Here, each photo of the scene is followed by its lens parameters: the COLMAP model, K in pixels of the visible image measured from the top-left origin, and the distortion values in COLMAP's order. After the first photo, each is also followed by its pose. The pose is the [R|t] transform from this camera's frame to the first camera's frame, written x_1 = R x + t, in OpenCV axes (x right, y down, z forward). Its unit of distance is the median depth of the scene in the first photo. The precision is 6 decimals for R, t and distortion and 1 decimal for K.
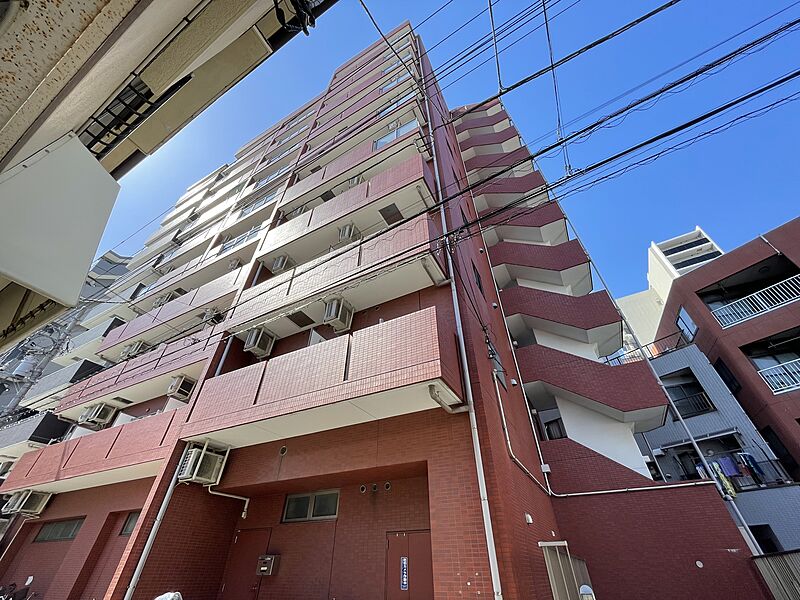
lens RADIAL K [[324.8, 0, 400.0], [0, 324.8, 300.0], [0, 0, 1]] dist [-0.001592, -0.000762]
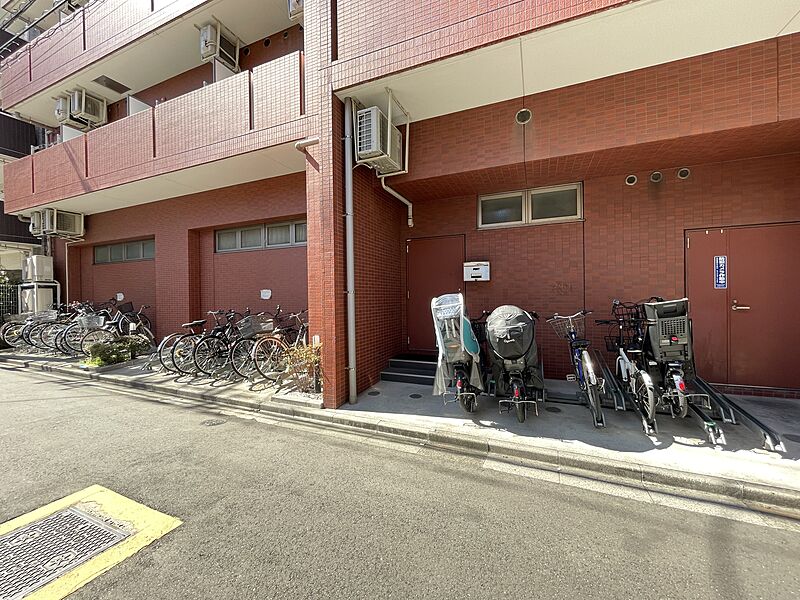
lens RADIAL K [[324.8, 0, 400.0], [0, 324.8, 300.0], [0, 0, 1]] dist [-0.001592, -0.000762]
pose [[0.995800, -0.015899, 0.090169, -0.592021], [-0.047538, 0.751892, 0.657570, 0.310847], [-0.078252, -0.659095, 0.747978, 0.325557]]
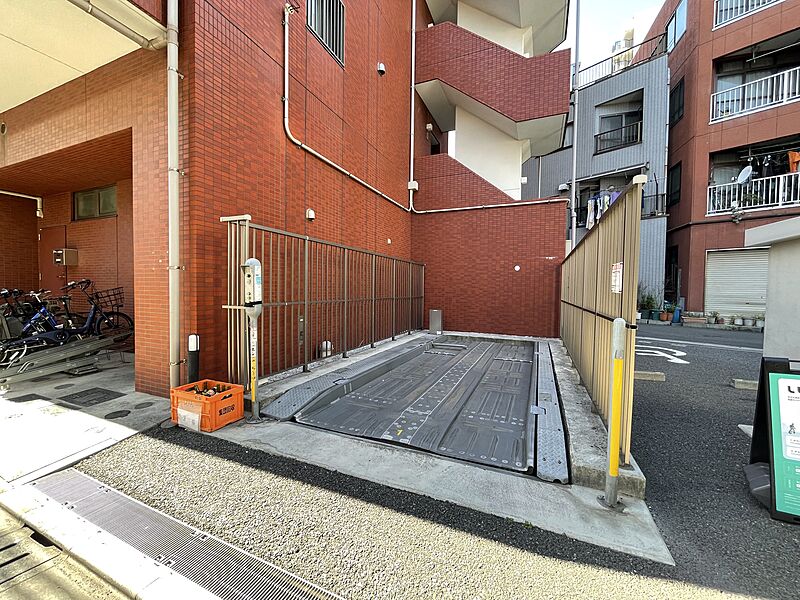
lens RADIAL K [[324.8, 0, 400.0], [0, 324.8, 300.0], [0, 0, 1]] dist [-0.001592, -0.000762]
pose [[0.995929, 0.010245, 0.089558, 0.424475], [-0.068016, 0.737415, 0.672007, 0.186085], [-0.059157, -0.675362, 0.735109, 0.148274]]
